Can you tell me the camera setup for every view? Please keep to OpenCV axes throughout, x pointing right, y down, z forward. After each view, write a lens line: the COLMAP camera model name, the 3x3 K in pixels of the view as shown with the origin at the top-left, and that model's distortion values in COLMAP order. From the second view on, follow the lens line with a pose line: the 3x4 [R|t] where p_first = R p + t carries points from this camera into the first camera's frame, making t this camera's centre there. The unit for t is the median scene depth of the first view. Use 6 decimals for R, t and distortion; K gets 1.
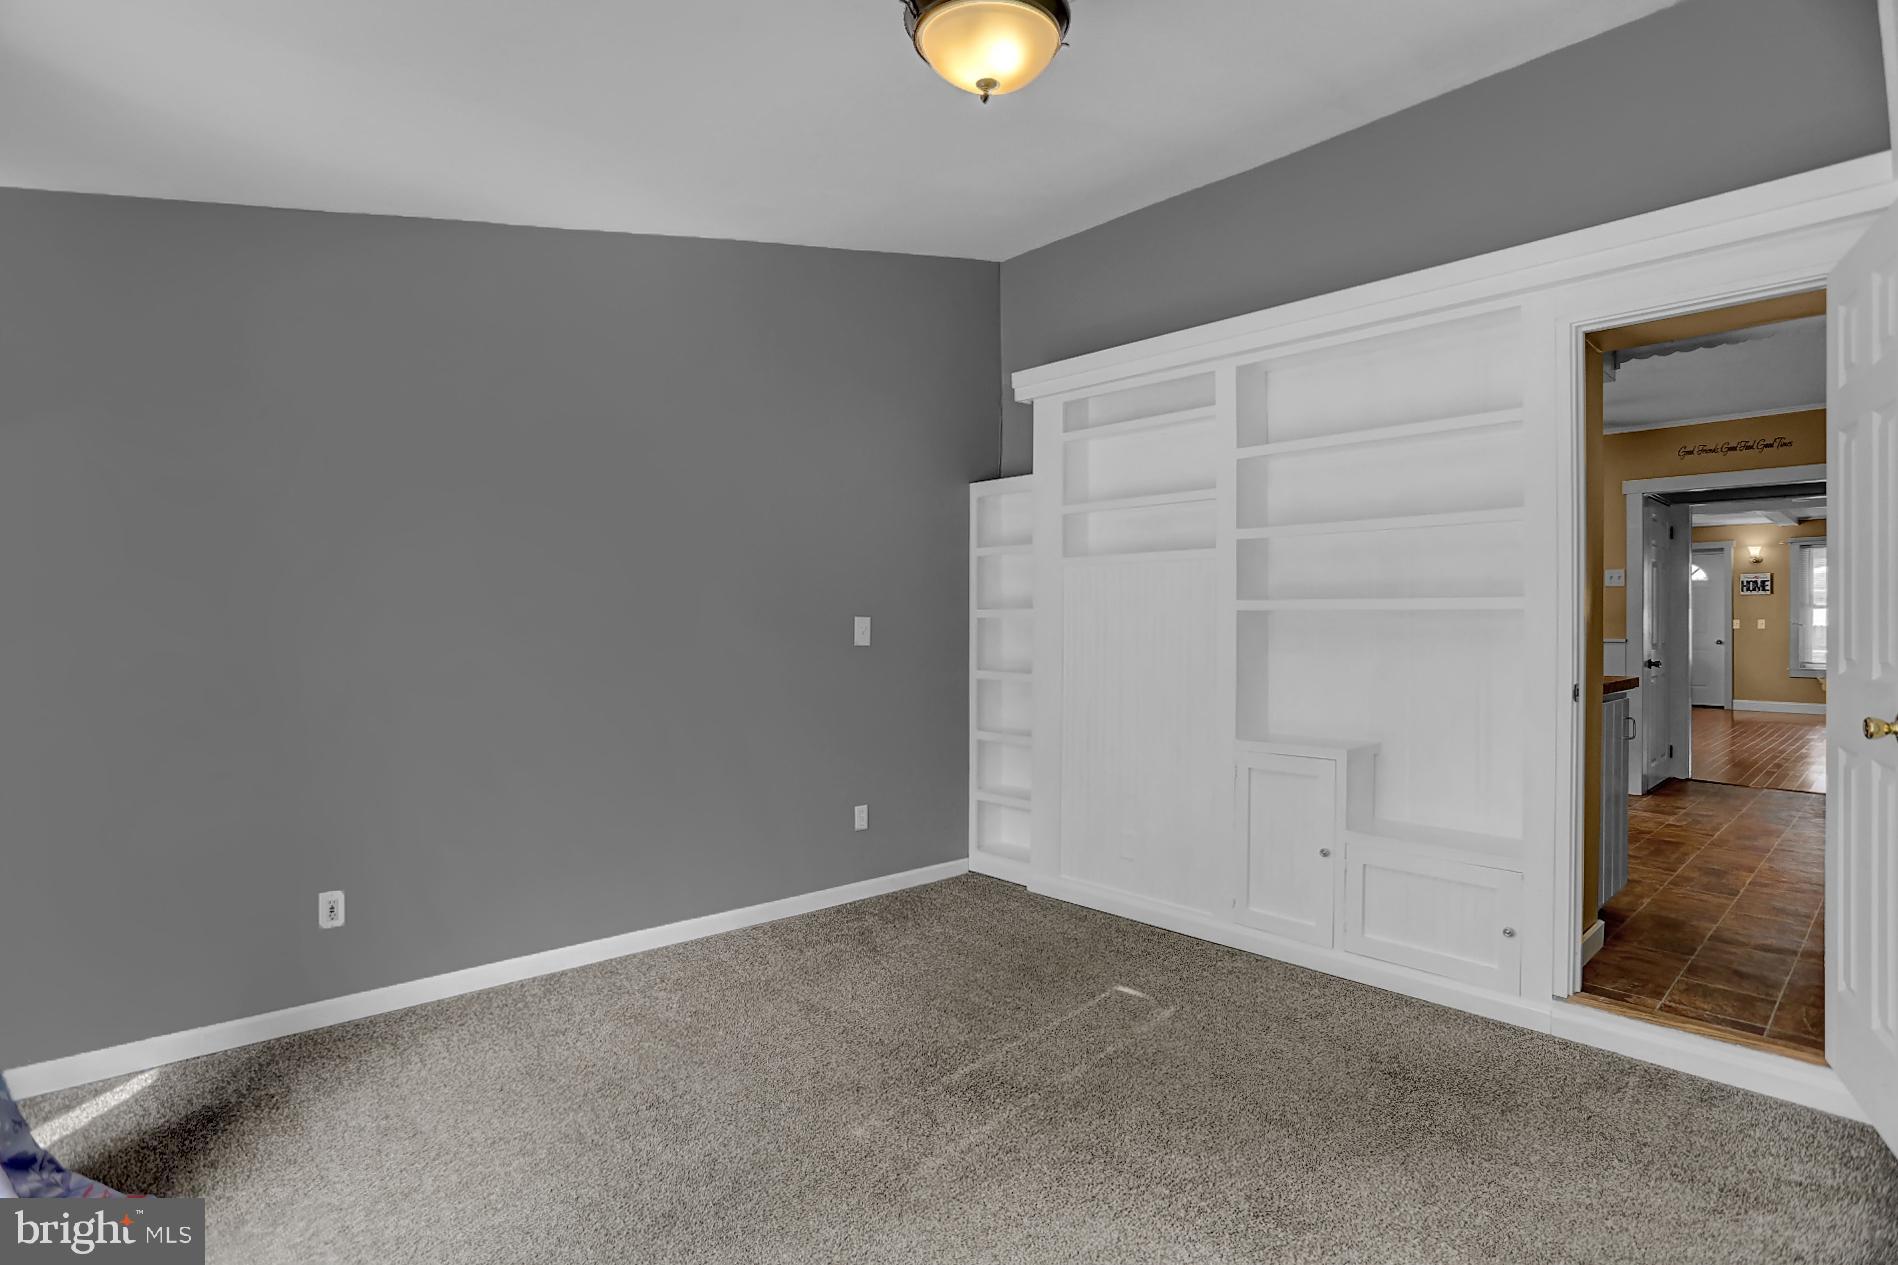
lens RADIAL K [[932.1, 0, 943.1], [0, 932.1, 624.1], [0, 0, 1]] dist [-0.067733, 0.031176]
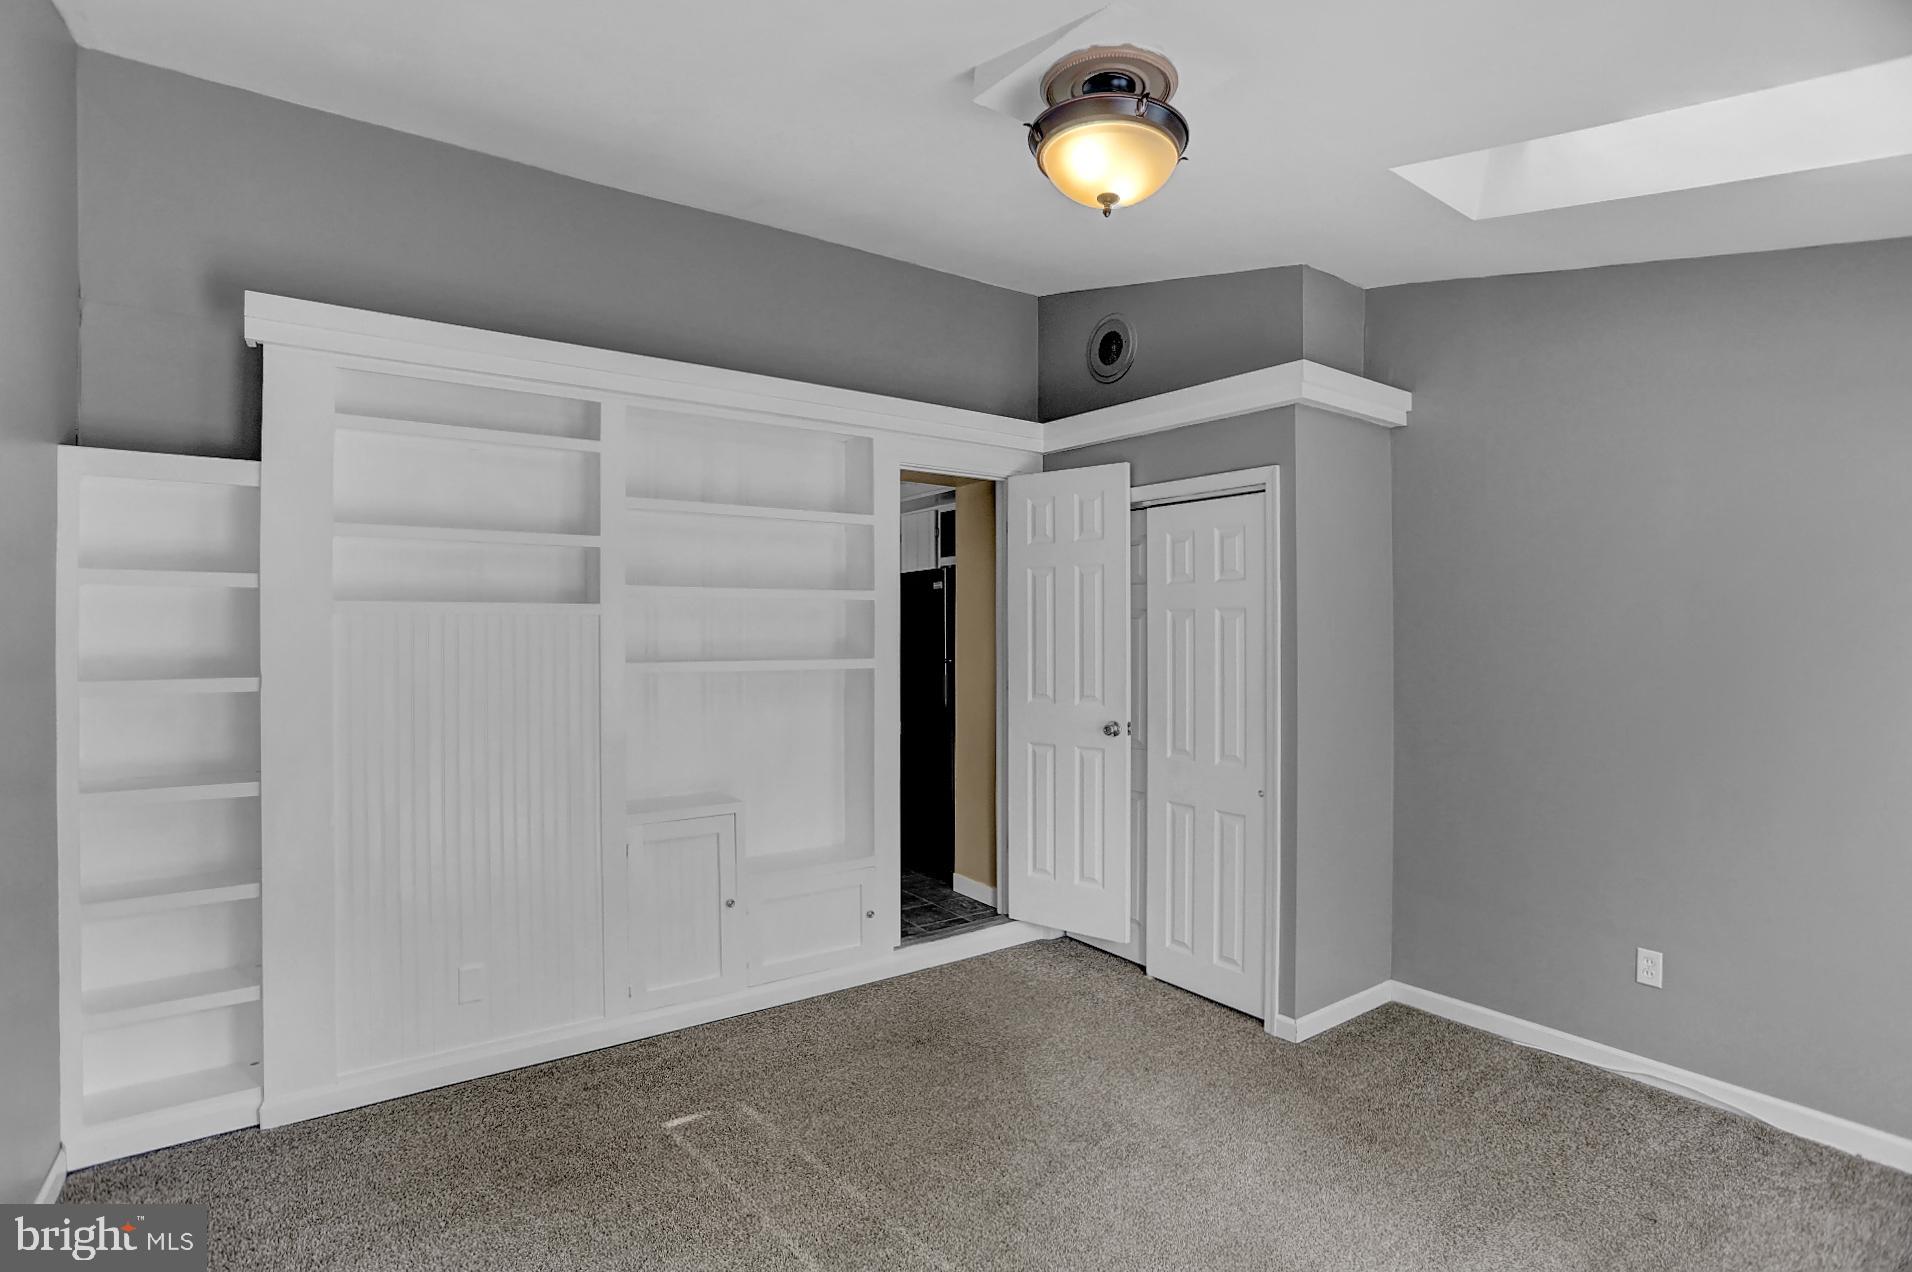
lens RADIAL K [[939.0, 0, 950.0], [0, 939.0, 627.6], [0, 0, 1]] dist [-0.067733, 0.031176]
pose [[0.115002, 0.009703, 0.993318, -0.738691], [0.007324, 0.999917, -0.010615, -0.061587], [-0.993338, 0.008496, 0.114921, 0.760348]]
